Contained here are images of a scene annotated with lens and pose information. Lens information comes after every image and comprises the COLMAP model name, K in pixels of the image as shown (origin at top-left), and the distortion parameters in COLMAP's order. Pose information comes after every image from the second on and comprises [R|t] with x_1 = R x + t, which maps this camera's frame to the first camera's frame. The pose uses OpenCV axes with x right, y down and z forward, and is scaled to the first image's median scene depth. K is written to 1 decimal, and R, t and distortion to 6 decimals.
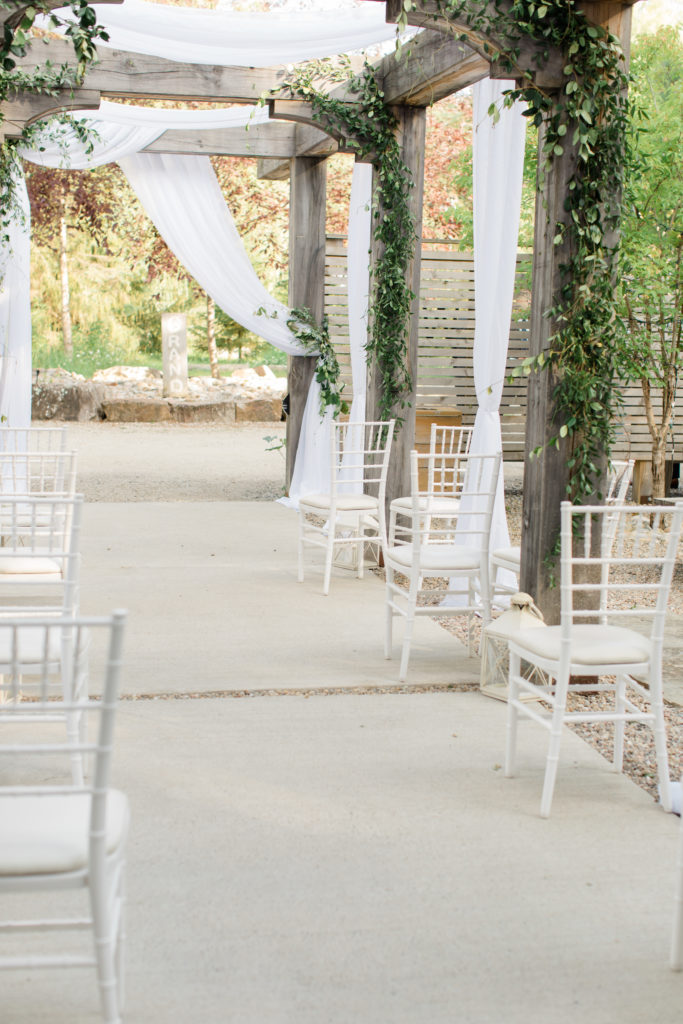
lens RADIAL K [[1488.0, 0, 347.5], [0, 1488.0, 515.5], [0, 0, 1]] dist [0.027529, 0.000000]
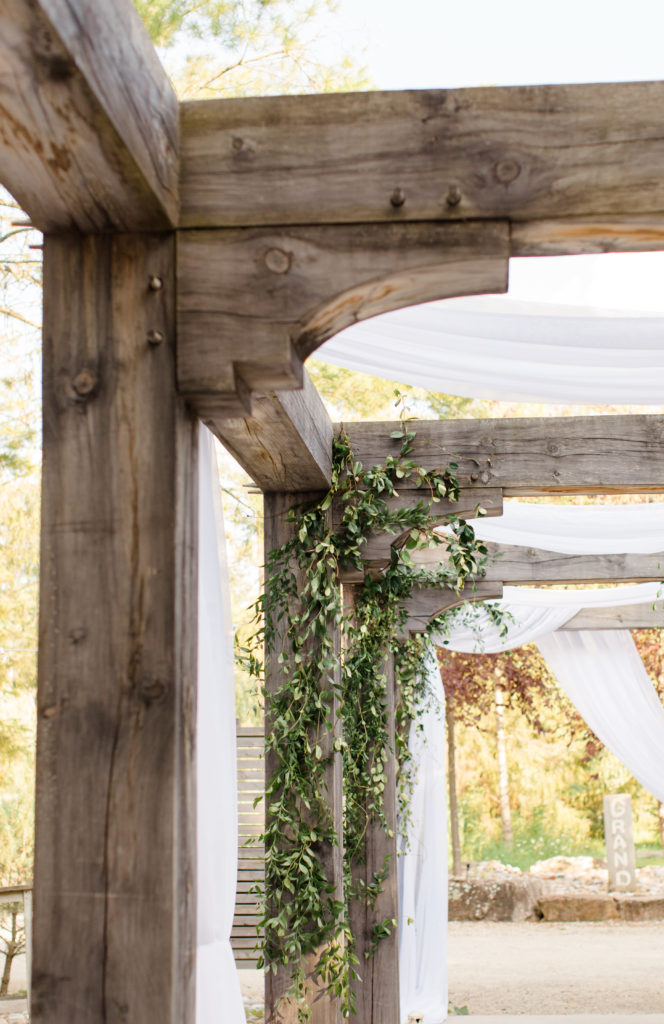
lens RADIAL K [[1733.1, 0, 373.1], [0, 1733.1, 536.4], [0, 0, 1]] dist [0.041572, 0.000000]
pose [[0.964286, -0.073178, -0.254553, 0.019321], [-0.000073, 0.961003, -0.276539, 0.002247], [0.264863, 0.266682, 0.926676, -0.040669]]
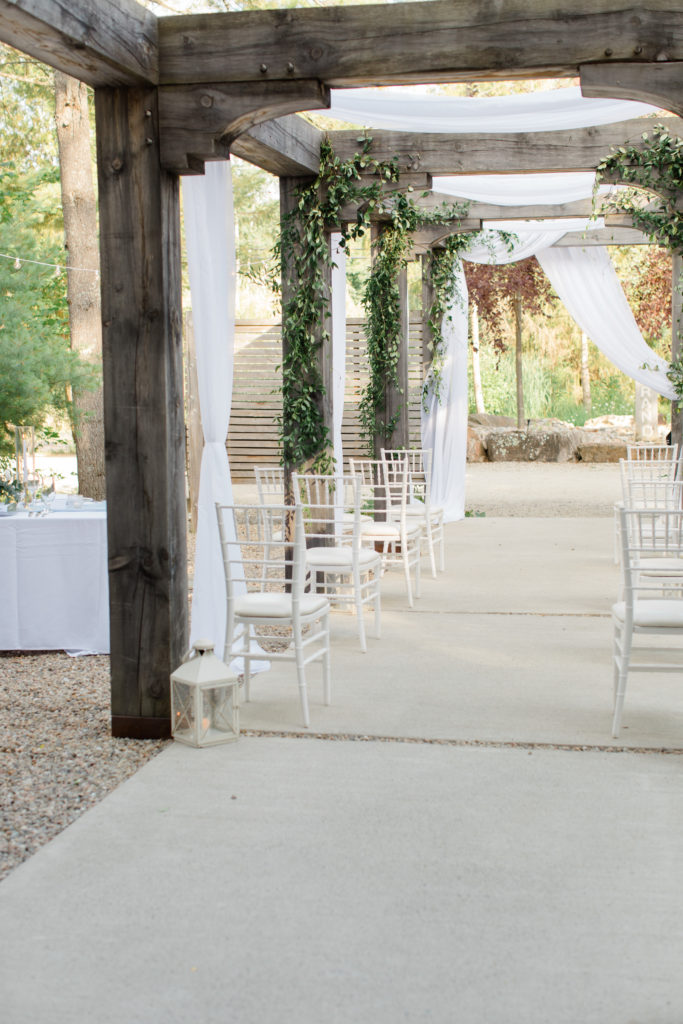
lens RADIAL K [[1488.0, 0, 336.3], [0, 1488.0, 512.5], [0, 0, 1]] dist [0.027529, 0.000000]
pose [[0.925959, 0.003348, -0.377610, 0.102394], [-0.017762, 0.999240, -0.034695, 0.020407], [0.377207, 0.038833, 0.925315, -0.150859]]
